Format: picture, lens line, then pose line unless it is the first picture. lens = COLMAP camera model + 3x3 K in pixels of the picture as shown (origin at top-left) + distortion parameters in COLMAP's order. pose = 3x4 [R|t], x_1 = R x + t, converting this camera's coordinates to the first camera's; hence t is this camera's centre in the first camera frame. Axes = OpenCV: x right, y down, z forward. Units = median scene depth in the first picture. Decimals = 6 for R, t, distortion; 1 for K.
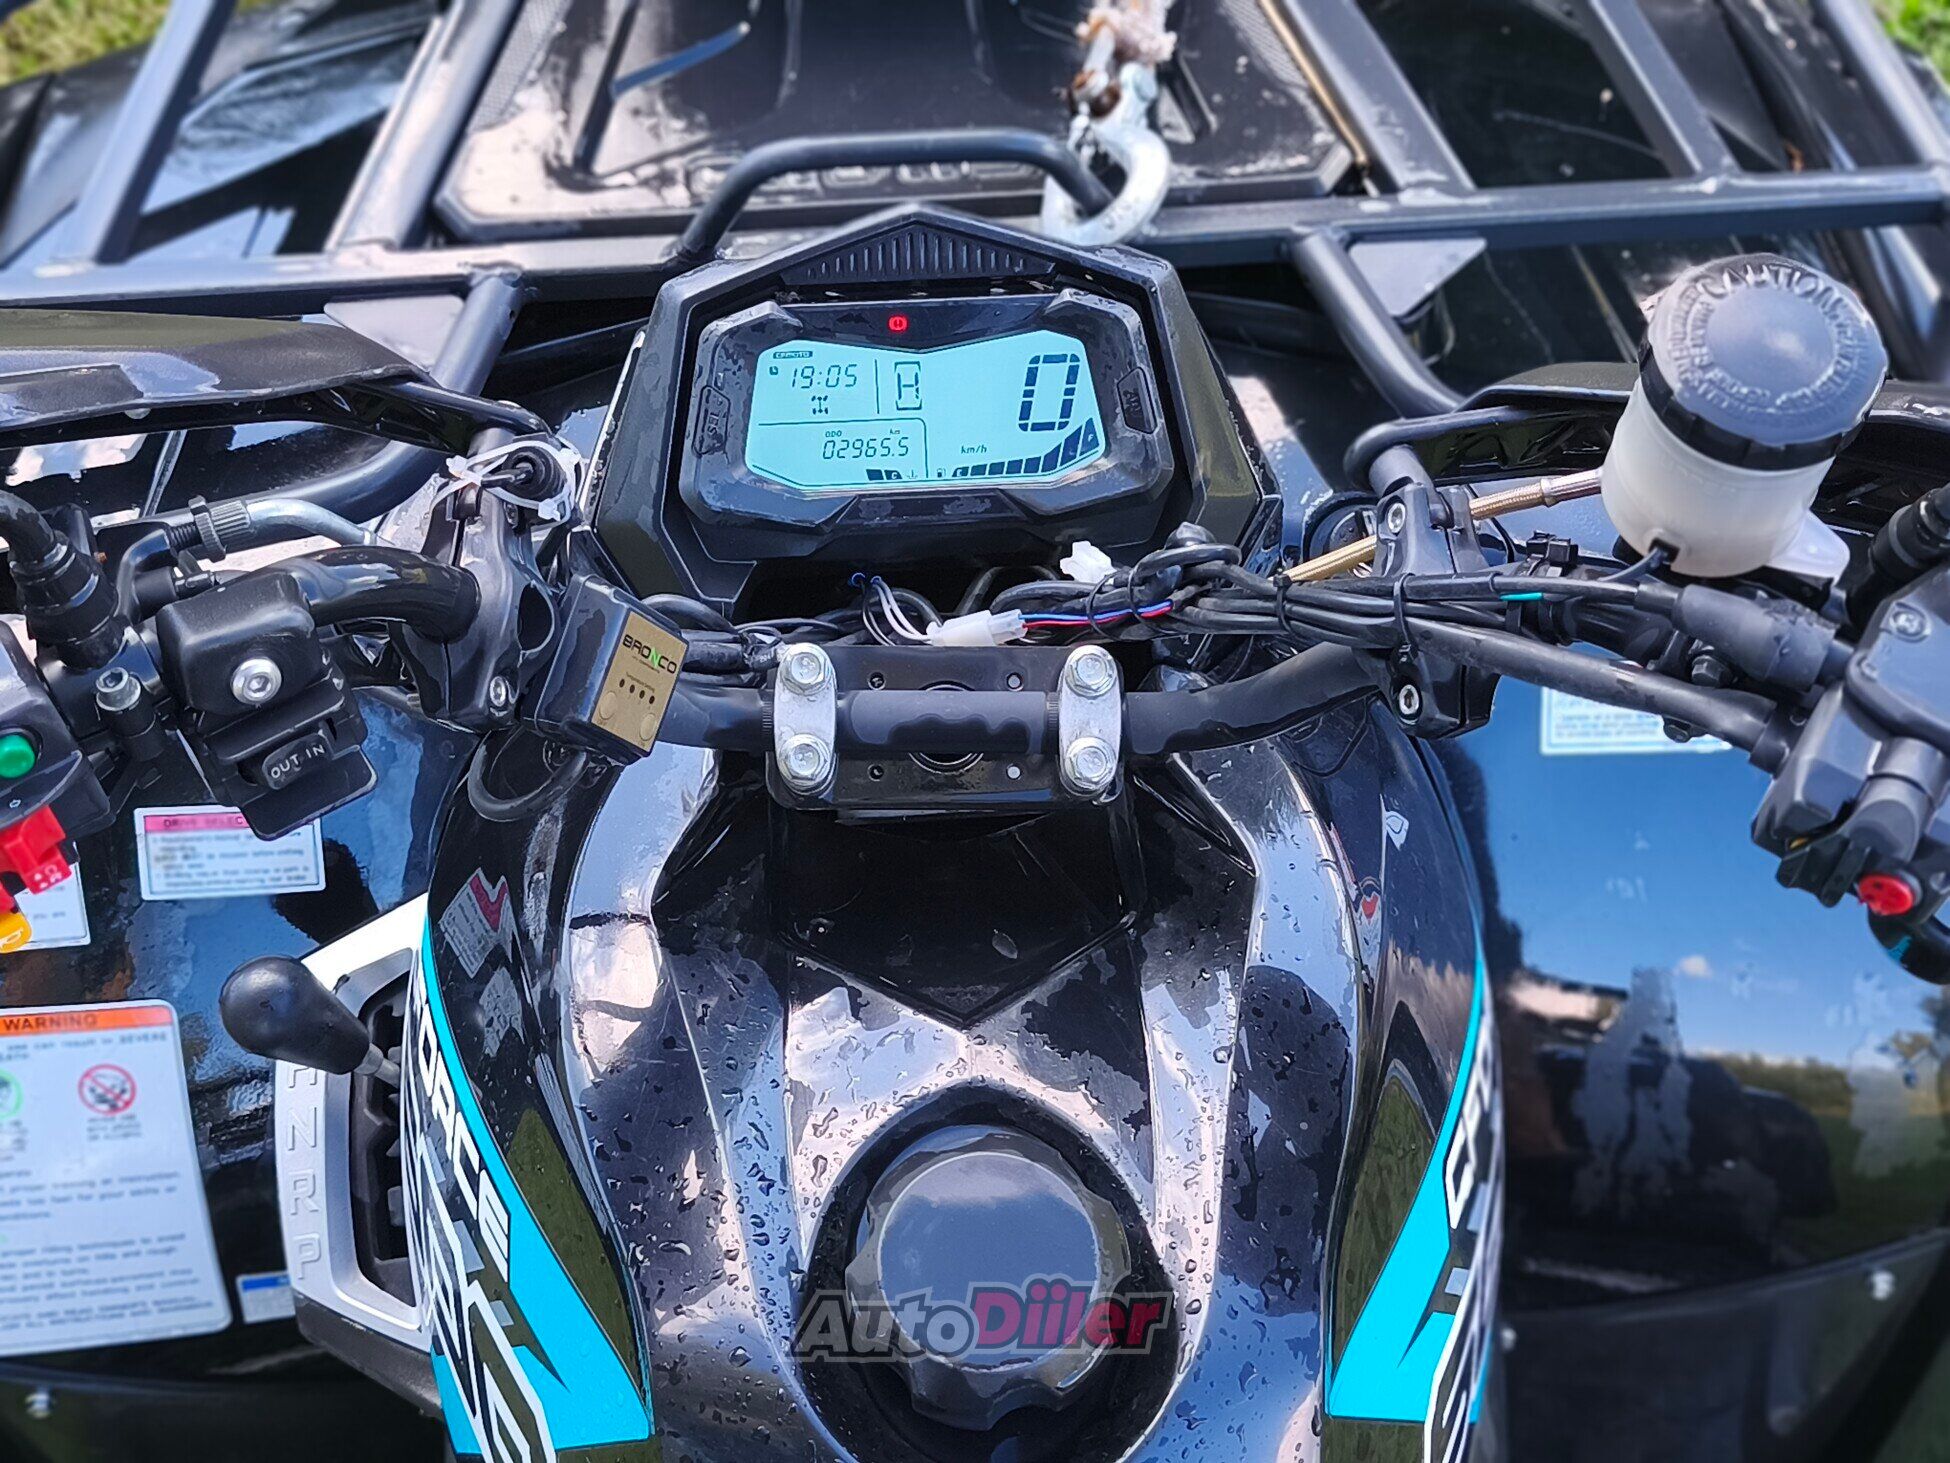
lens RADIAL K [[2598.5, 0, 975.0], [0, 2598.5, 731.5], [0, 0, 1]] dist [0.320785, -0.002786]
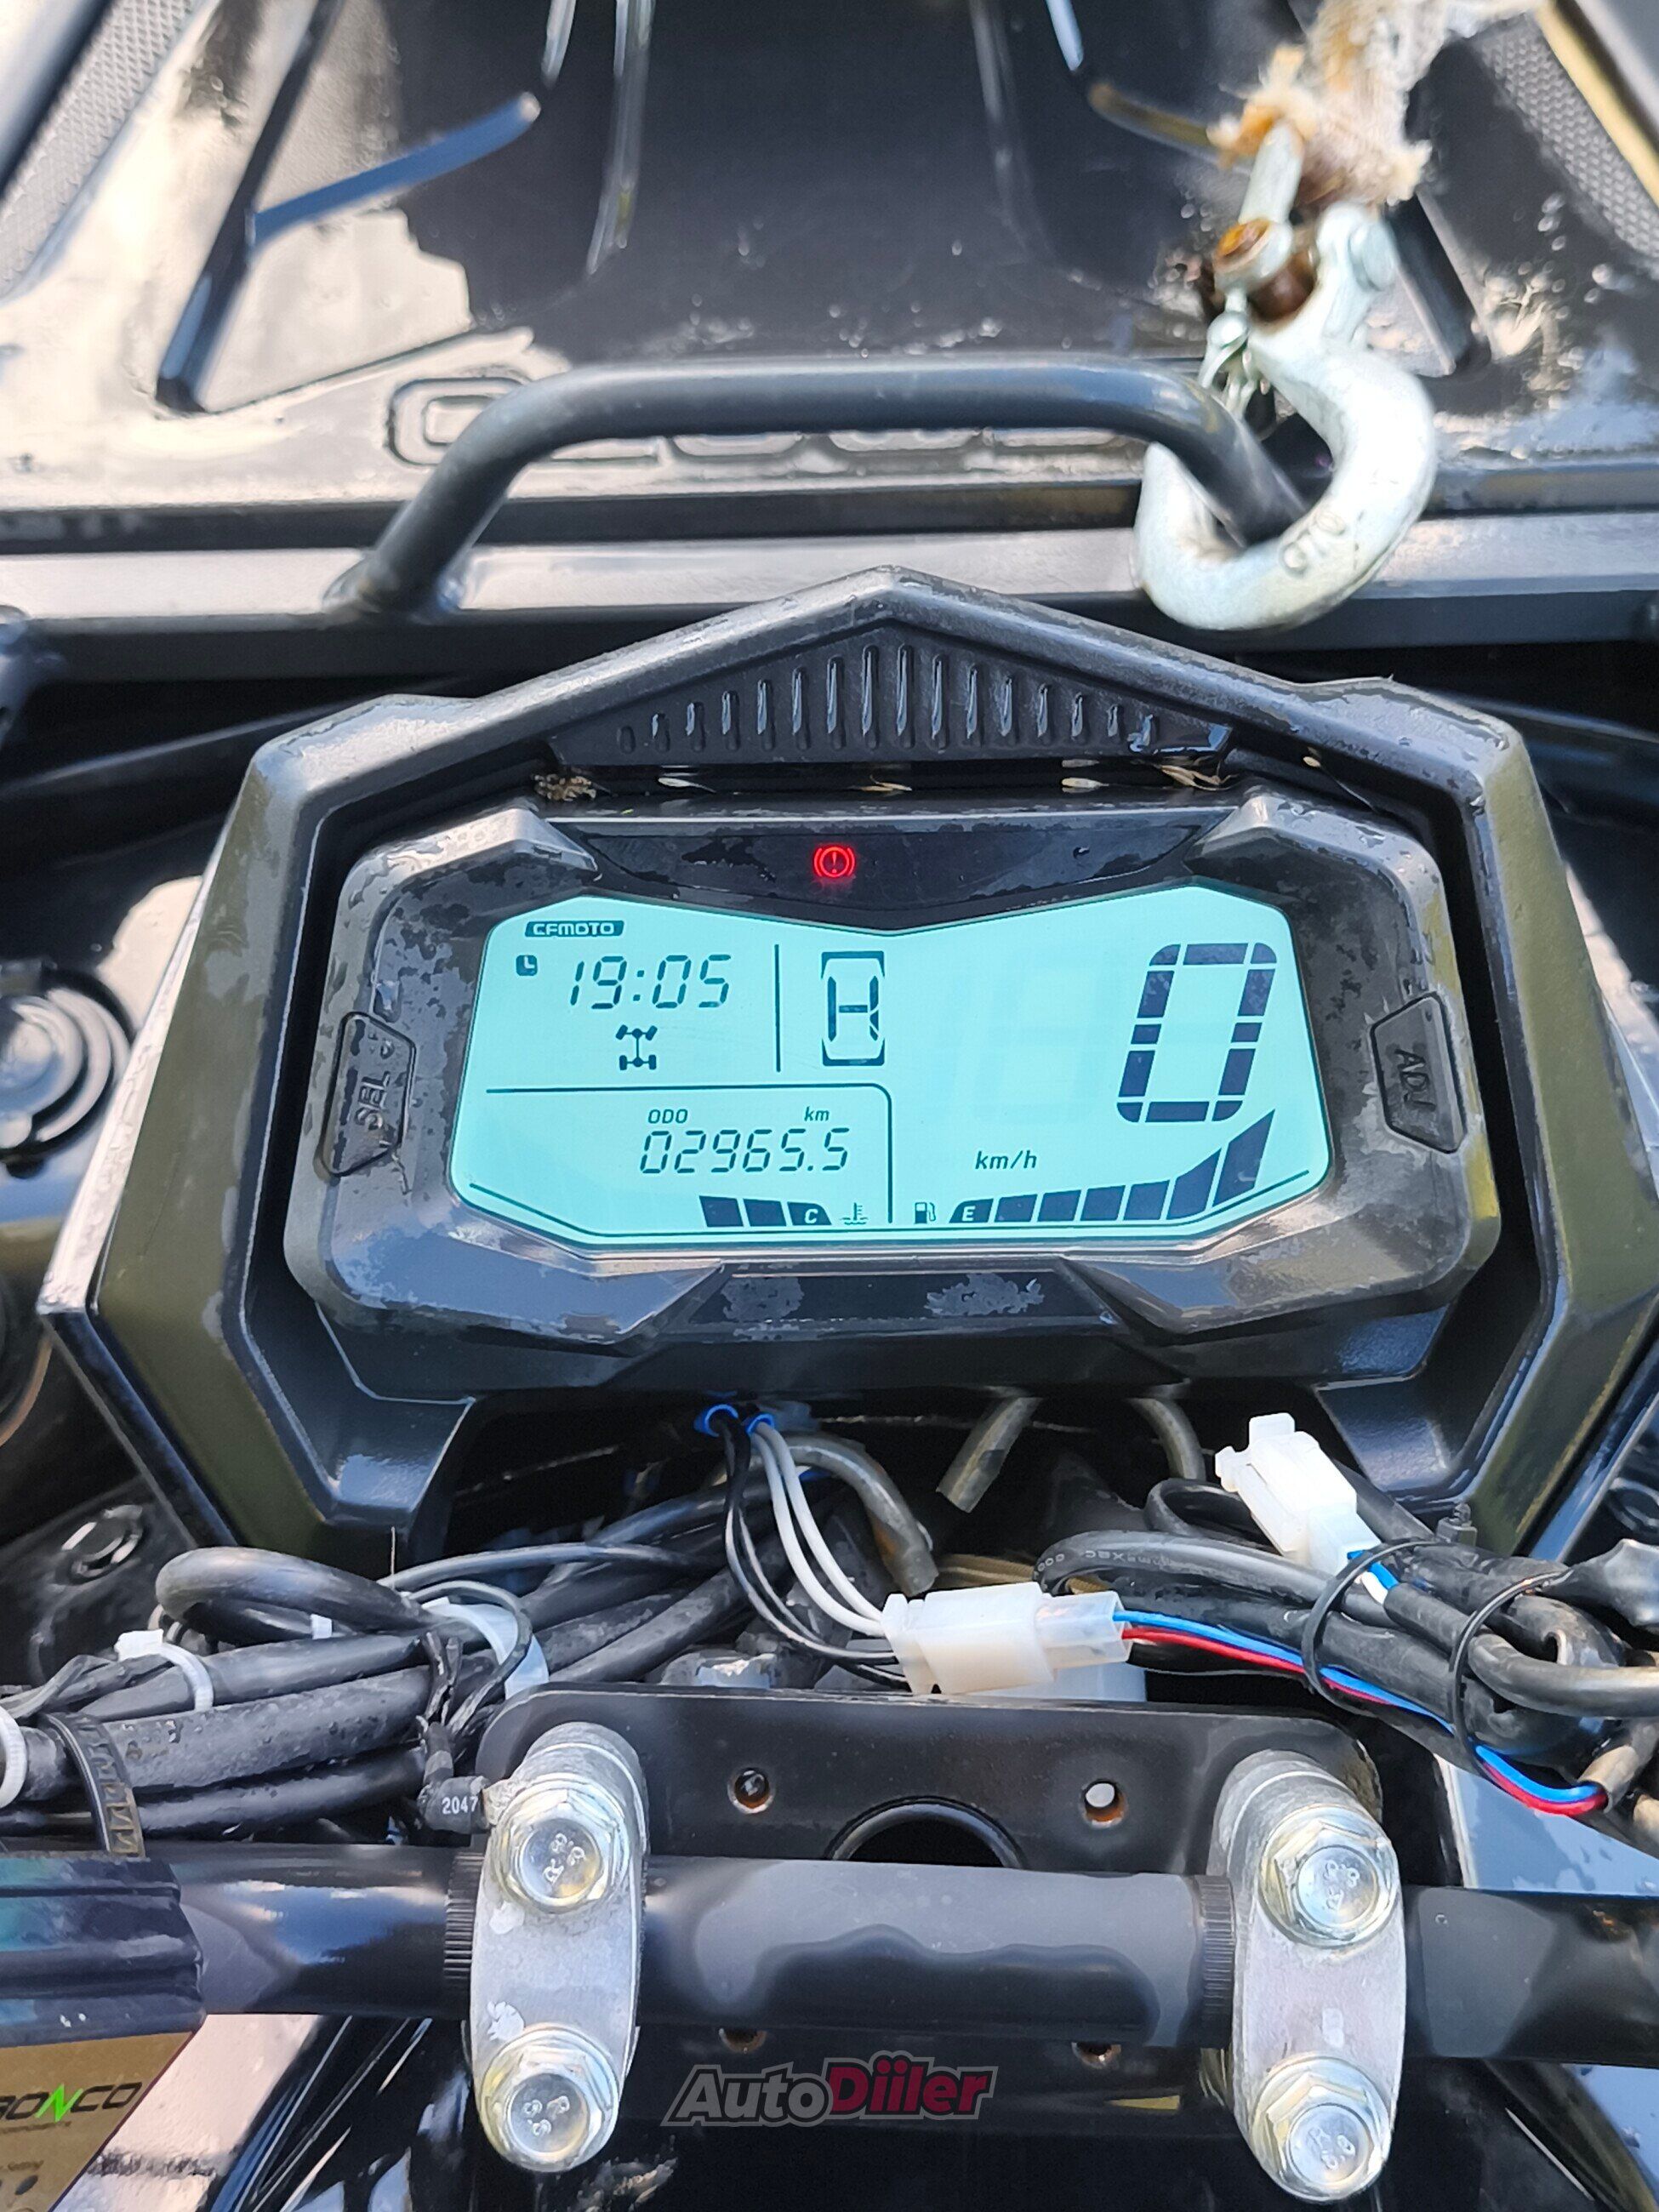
lens RADIAL K [[2997.4, 0, 829.5], [0, 2997.4, 1106.0], [0, 0, 1]] dist [0.215508, -0.361586]
pose [[0.999369, 0.034204, -0.009551, -0.024218], [-0.033544, 0.997492, 0.062331, -0.145763], [0.011659, -0.061971, 0.998010, 0.528486]]
